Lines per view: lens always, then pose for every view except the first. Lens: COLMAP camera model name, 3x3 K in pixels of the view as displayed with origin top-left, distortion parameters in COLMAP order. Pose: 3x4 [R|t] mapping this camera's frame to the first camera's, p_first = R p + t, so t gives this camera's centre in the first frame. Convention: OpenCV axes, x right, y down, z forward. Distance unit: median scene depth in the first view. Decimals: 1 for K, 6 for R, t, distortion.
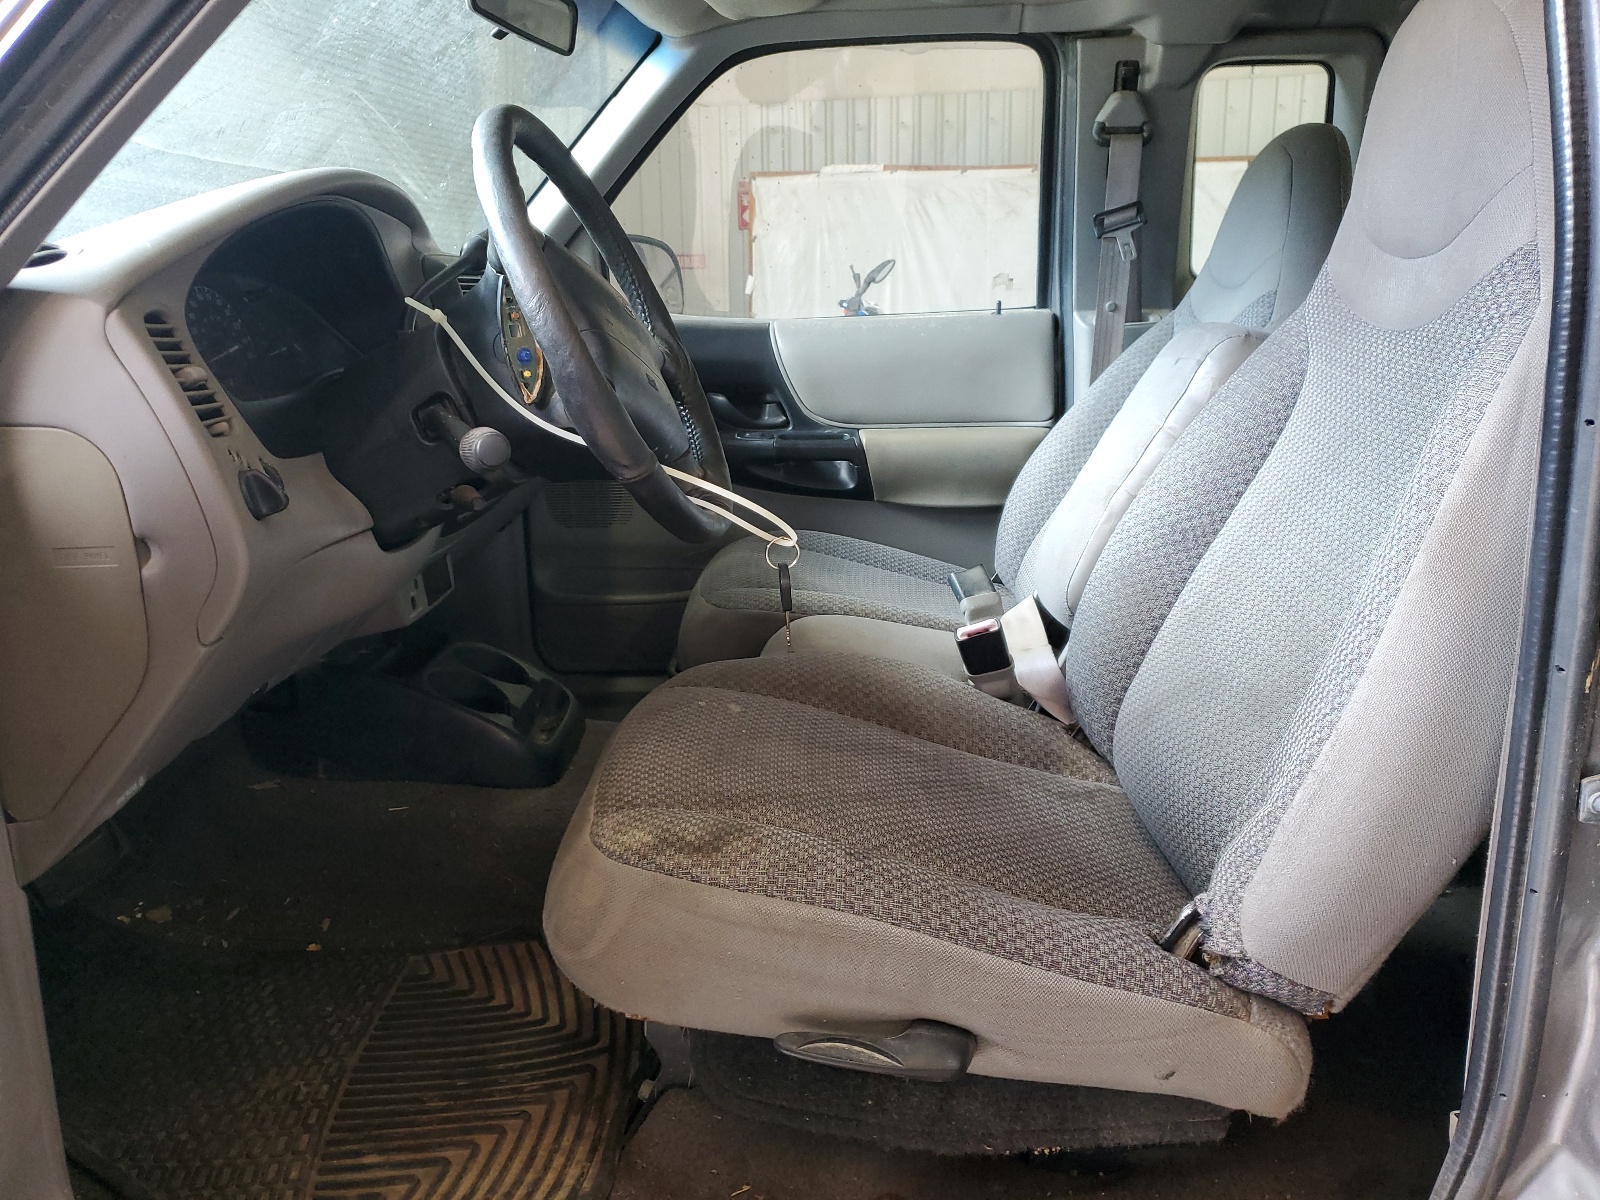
lens RADIAL K [[1189.7, 0, 803.9], [0, 1189.7, 598.5], [0, 0, 1]] dist [-0.038305, -0.000694]
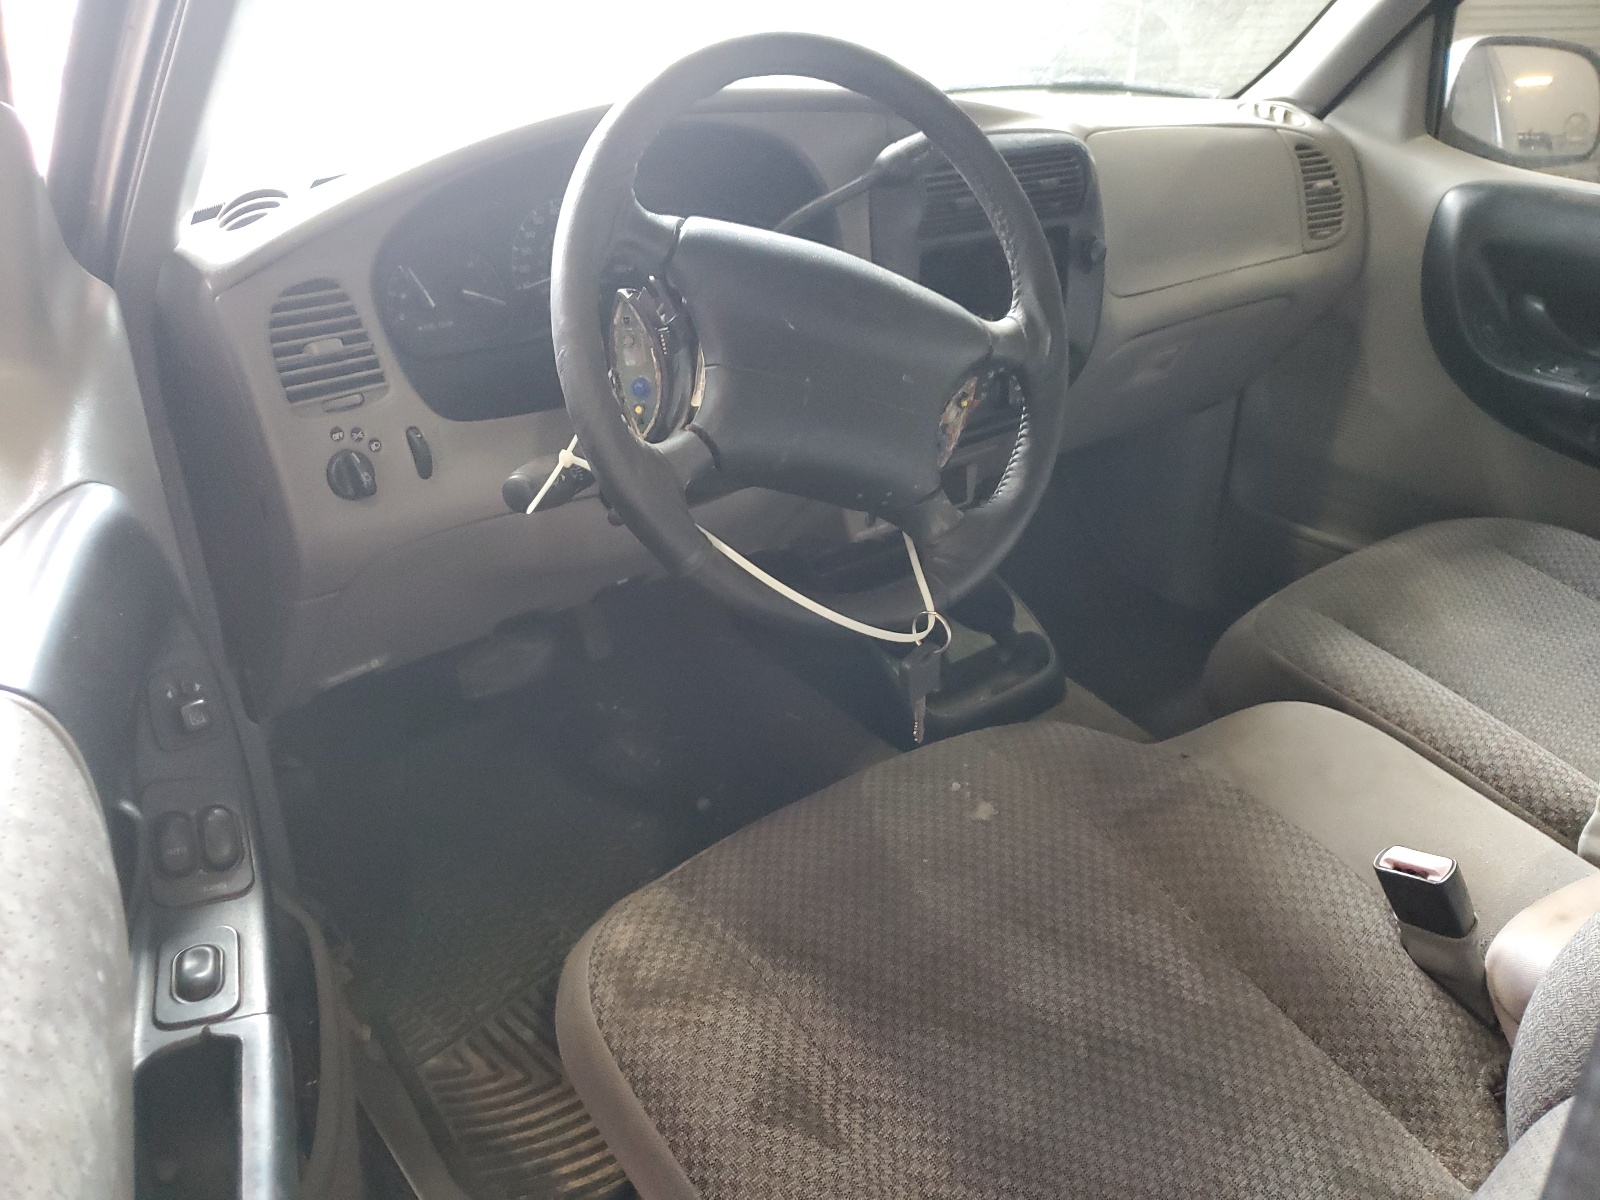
lens RADIAL K [[1189.7, 0, 800.9], [0, 1189.7, 599.5], [0, 0, 1]] dist [-0.038305, -0.000694]
pose [[0.616479, 0.384121, -0.687317, 0.330074], [-0.195734, 0.920288, 0.338761, -0.261391], [0.762655, -0.074308, 0.642523, 0.371951]]
